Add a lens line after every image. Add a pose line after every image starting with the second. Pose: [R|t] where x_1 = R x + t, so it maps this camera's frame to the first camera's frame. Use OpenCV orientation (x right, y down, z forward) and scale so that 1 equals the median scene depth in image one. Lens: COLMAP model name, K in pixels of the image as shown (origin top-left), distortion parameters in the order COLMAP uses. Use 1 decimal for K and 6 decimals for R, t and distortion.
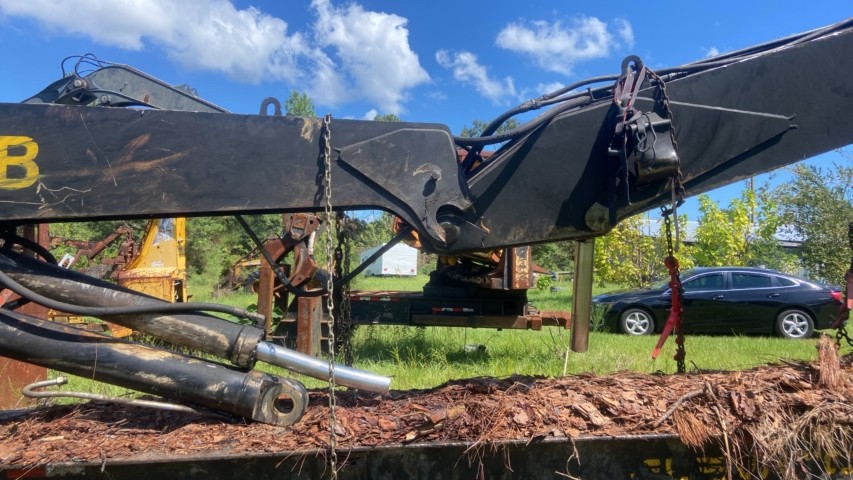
lens RADIAL K [[597.8, 0, 425.8], [0, 597.8, 223.5], [0, 0, 1]] dist [0.043191, -0.001024]
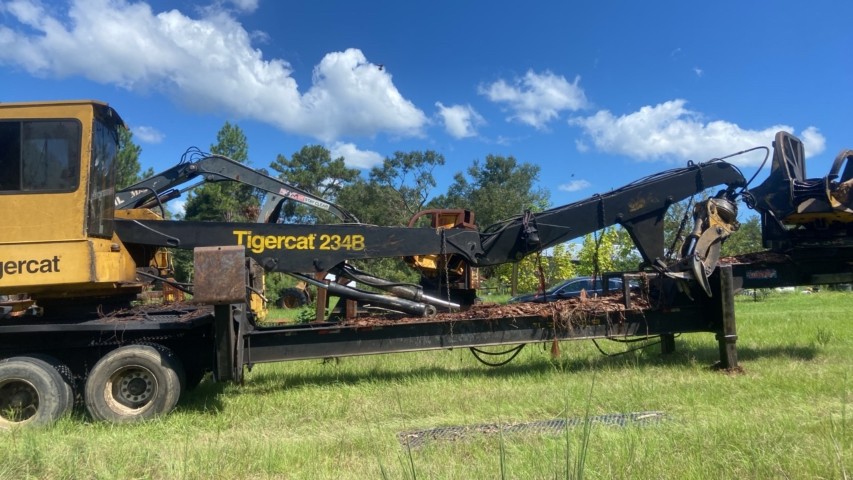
lens RADIAL K [[597.8, 0, 425.8], [0, 597.8, 223.5], [0, 0, 1]] dist [0.043191, -0.001024]
pose [[0.989295, -0.007981, 0.145711, -0.775630], [0.013343, 0.999268, -0.035859, -0.081212], [-0.145318, 0.037419, 0.988677, -2.435353]]
